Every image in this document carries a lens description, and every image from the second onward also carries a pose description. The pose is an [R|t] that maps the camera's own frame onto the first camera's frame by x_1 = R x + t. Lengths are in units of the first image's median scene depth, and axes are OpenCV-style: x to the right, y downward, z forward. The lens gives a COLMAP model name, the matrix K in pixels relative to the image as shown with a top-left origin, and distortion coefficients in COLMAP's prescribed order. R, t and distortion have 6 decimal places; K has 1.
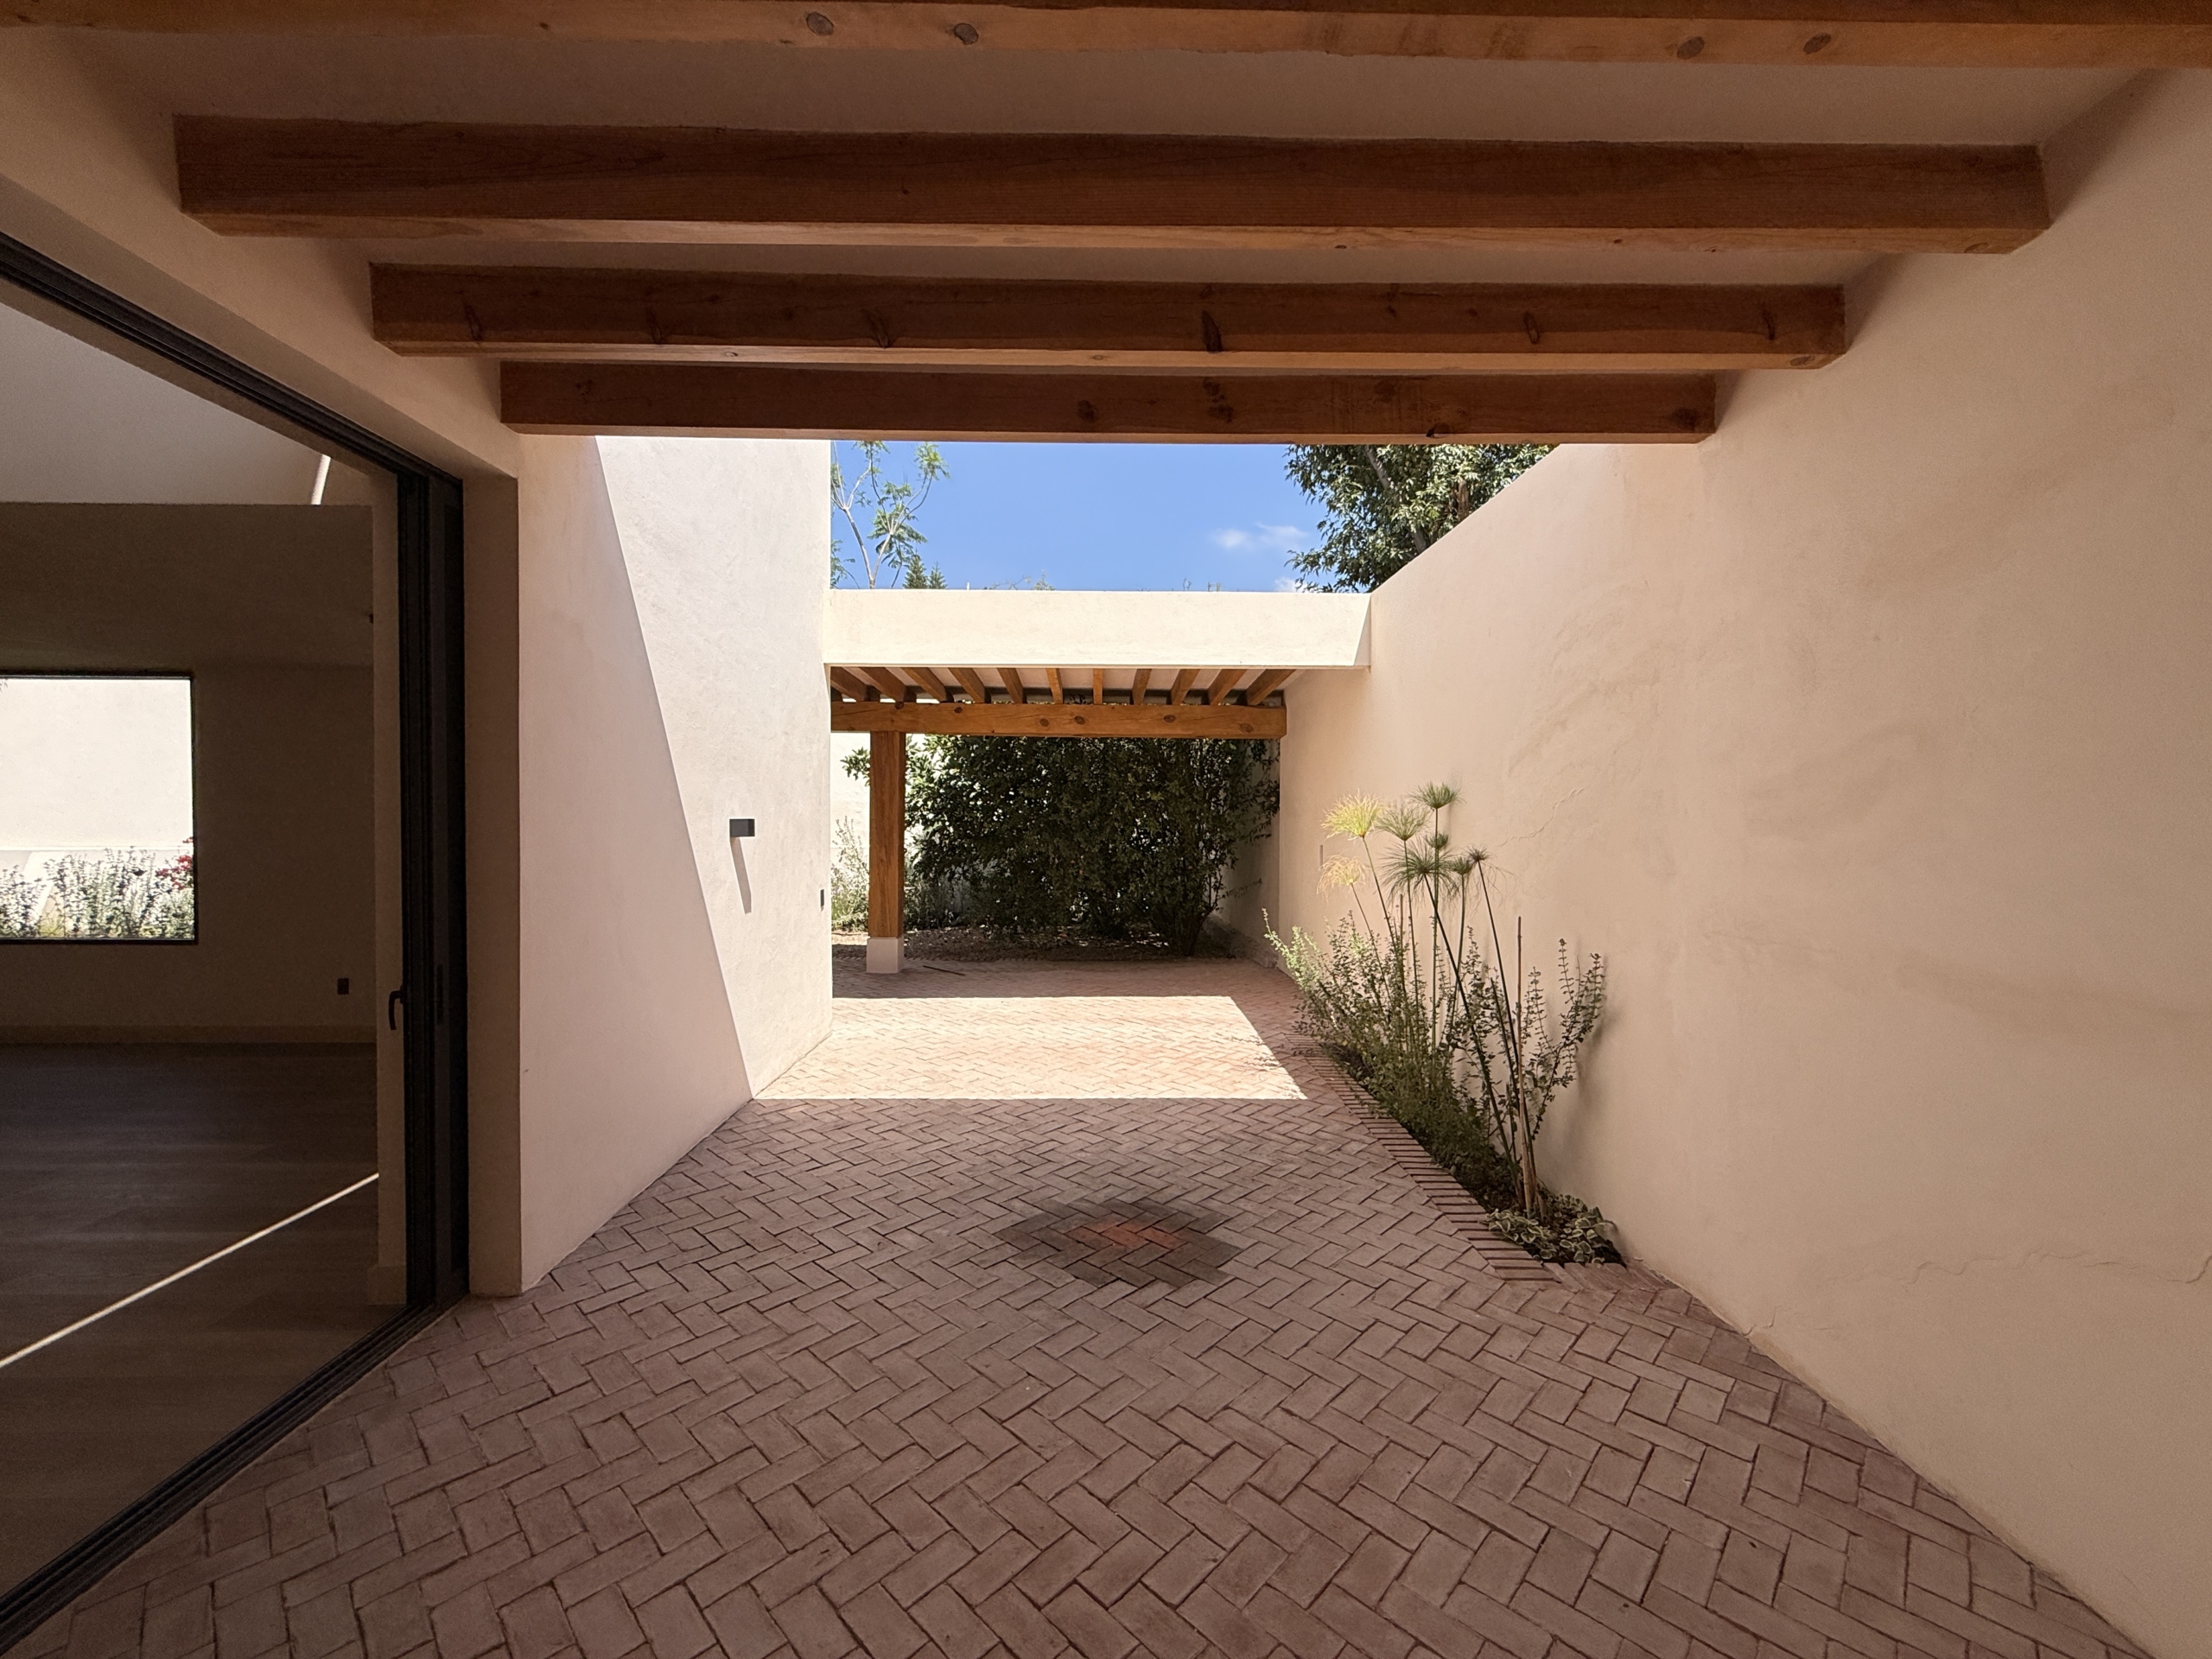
lens RADIAL K [[883.2, 0, 1103.0], [0, 883.2, 831.8], [0, 0, 1]] dist [0.002887, -0.000683]
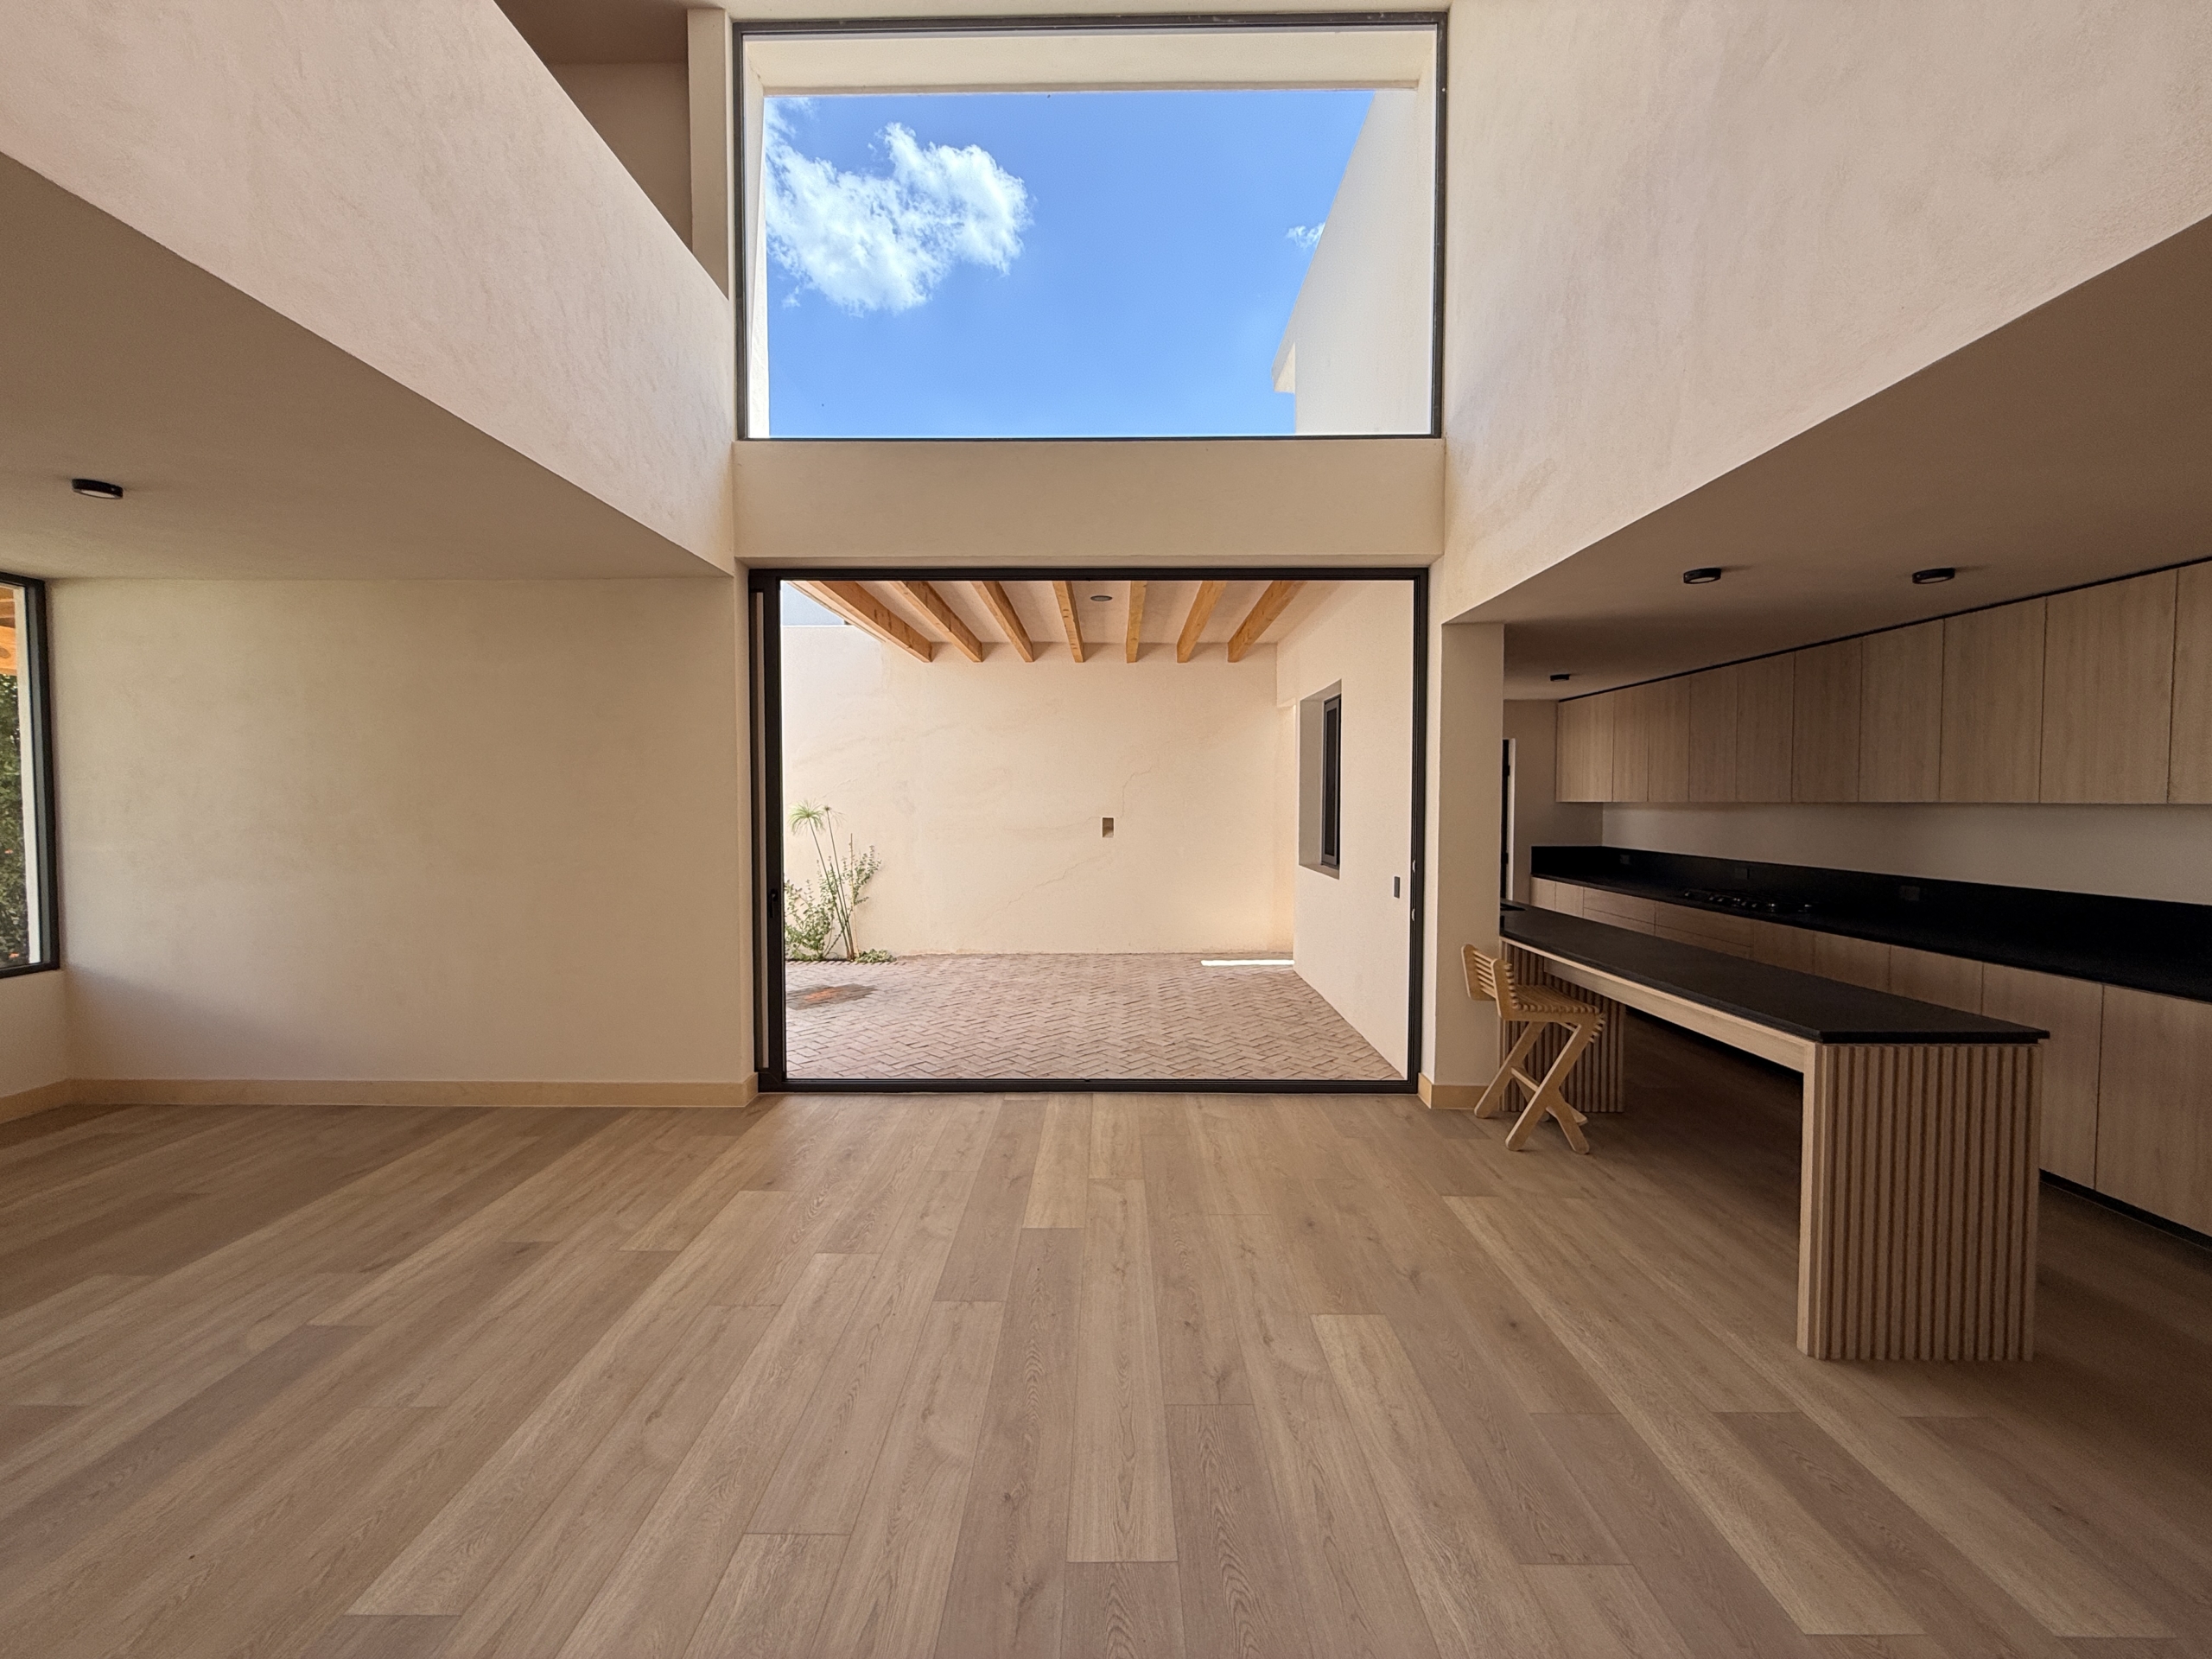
lens RADIAL K [[878.9, 0, 1106.0], [0, 878.9, 829.5], [0, 0, 1]] dist [0.001883, 0.000066]
pose [[0.029981, -0.036824, 0.998872, -1.859402], [0.015679, 0.999216, 0.036366, 0.009637], [-0.999427, 0.014571, 0.030535, 0.263812]]
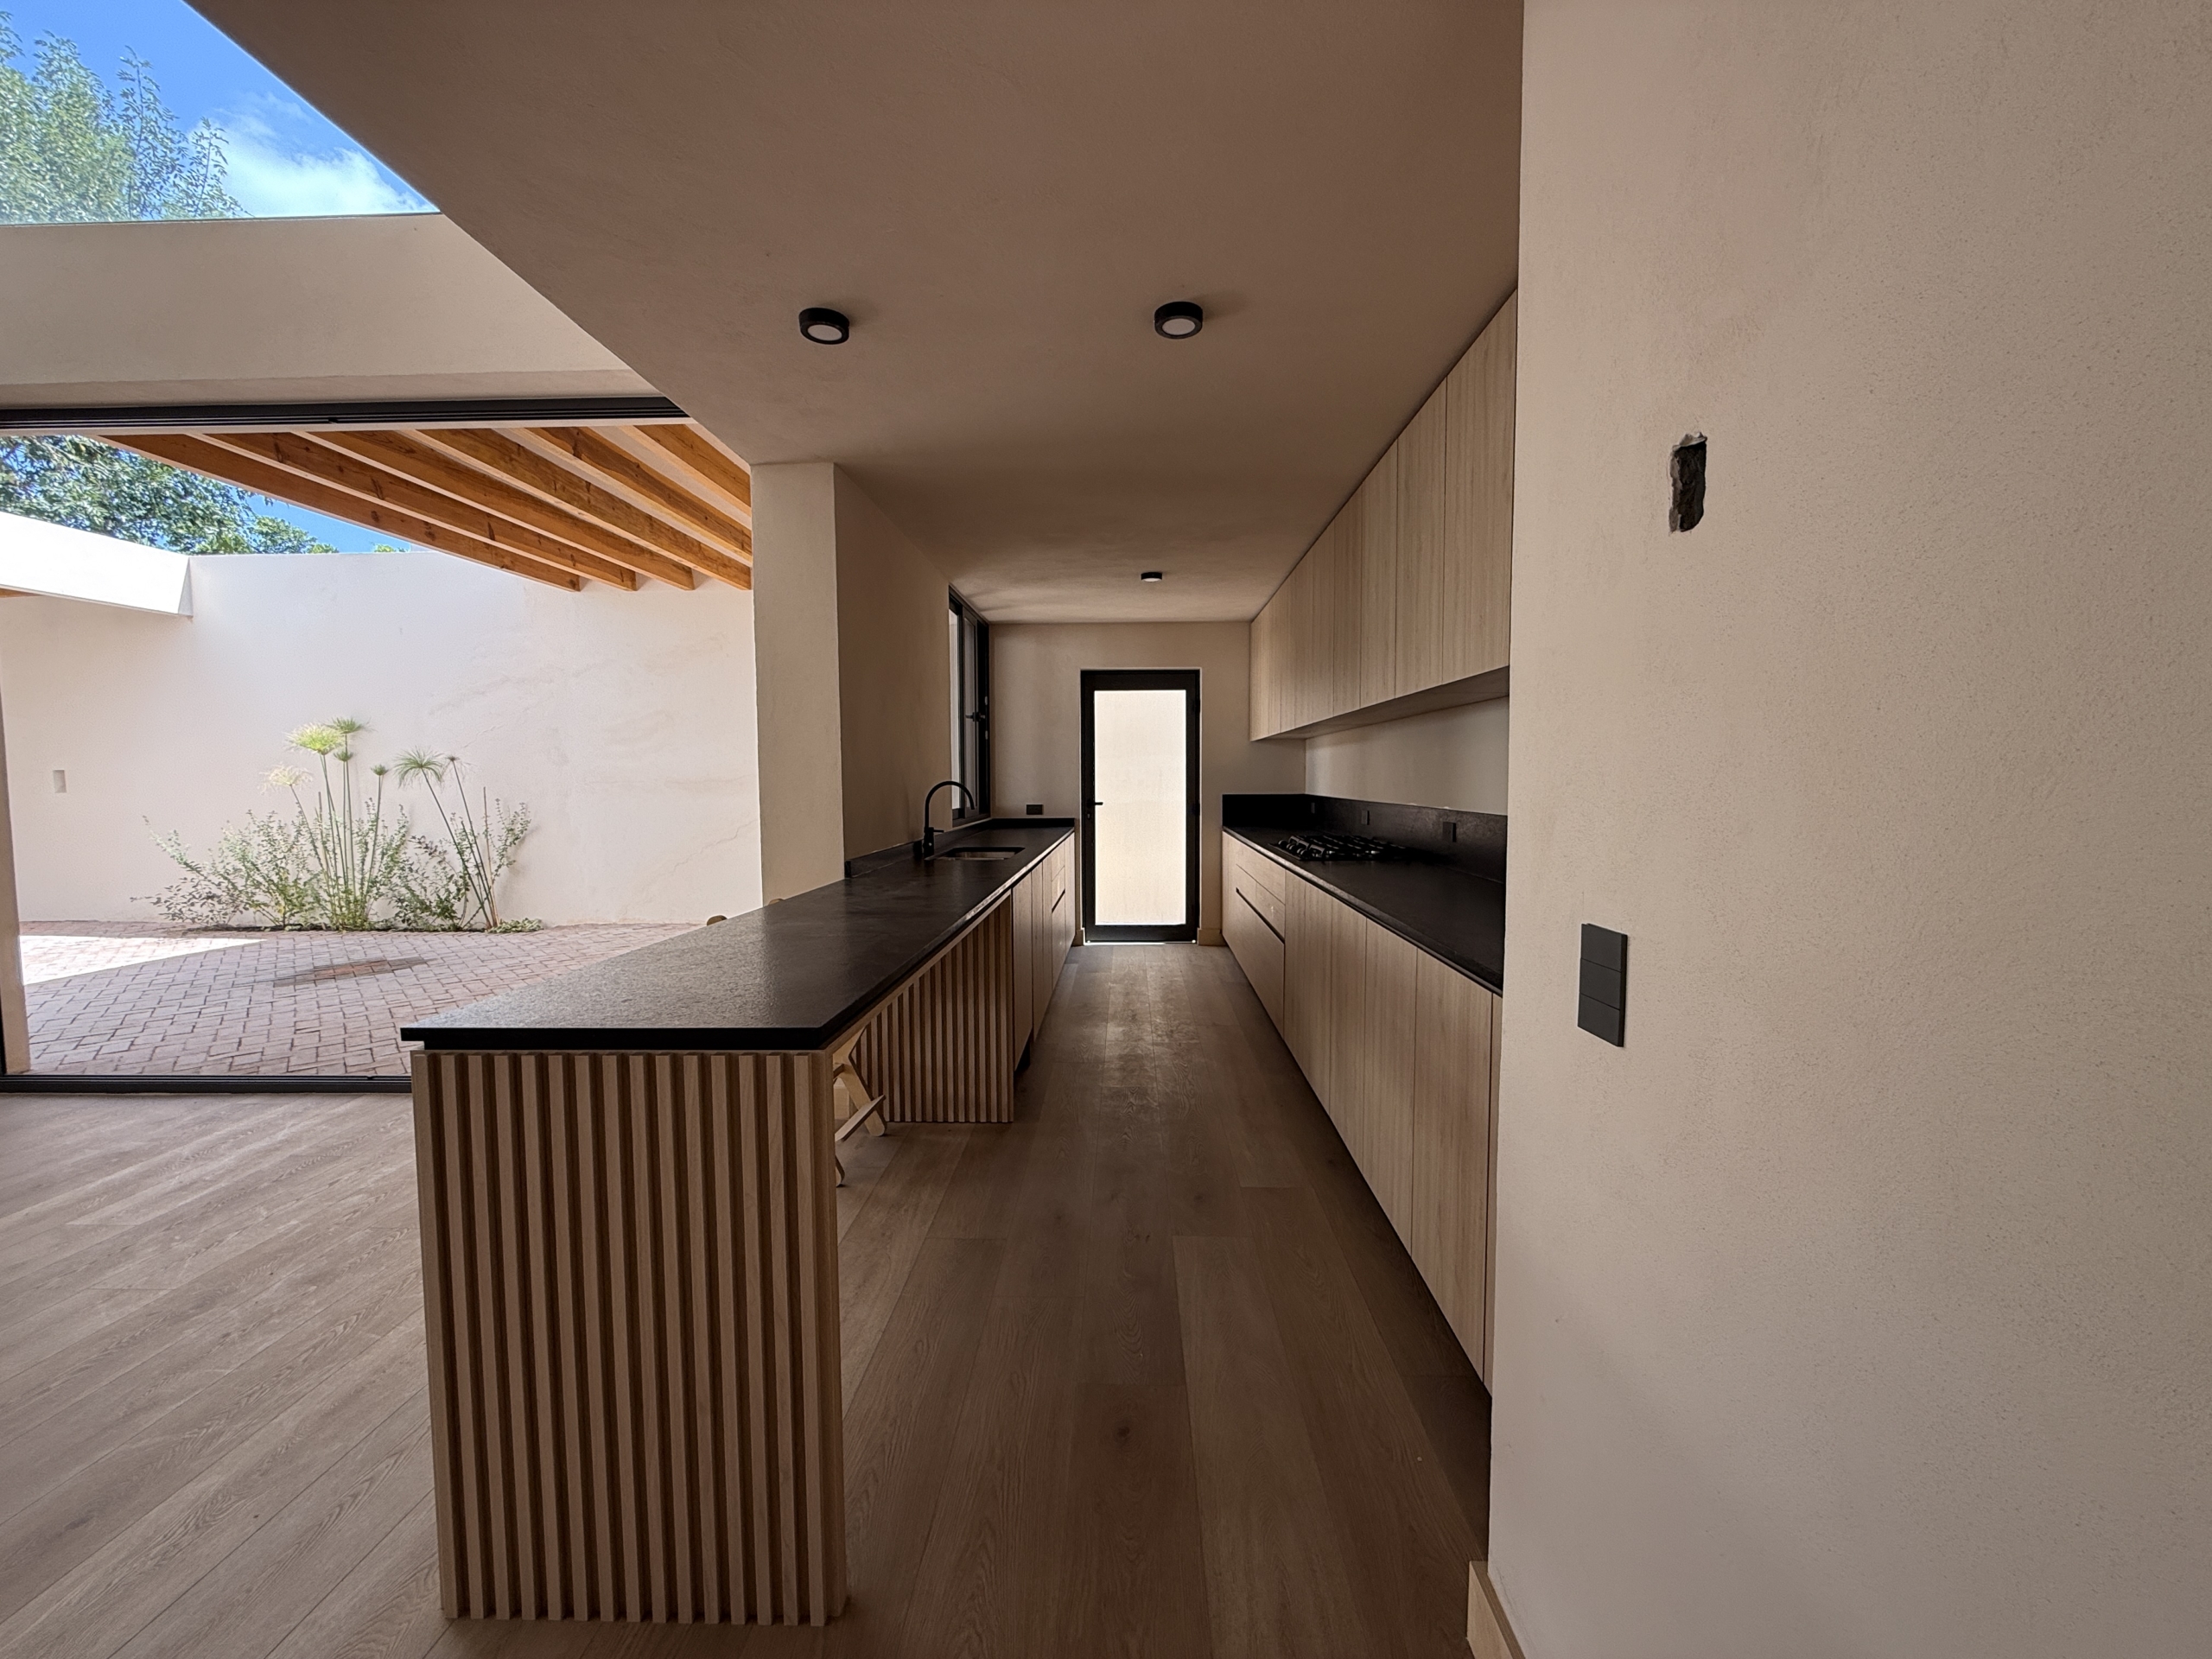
lens RADIAL K [[883.2, 0, 1103.0], [0, 883.2, 831.8], [0, 0, 1]] dist [0.002887, -0.000683]
pose [[0.054651, -0.065893, 0.996329, -1.522591], [0.021452, 0.997667, 0.064805, 0.098699], [-0.998275, 0.017831, 0.055937, -0.553474]]
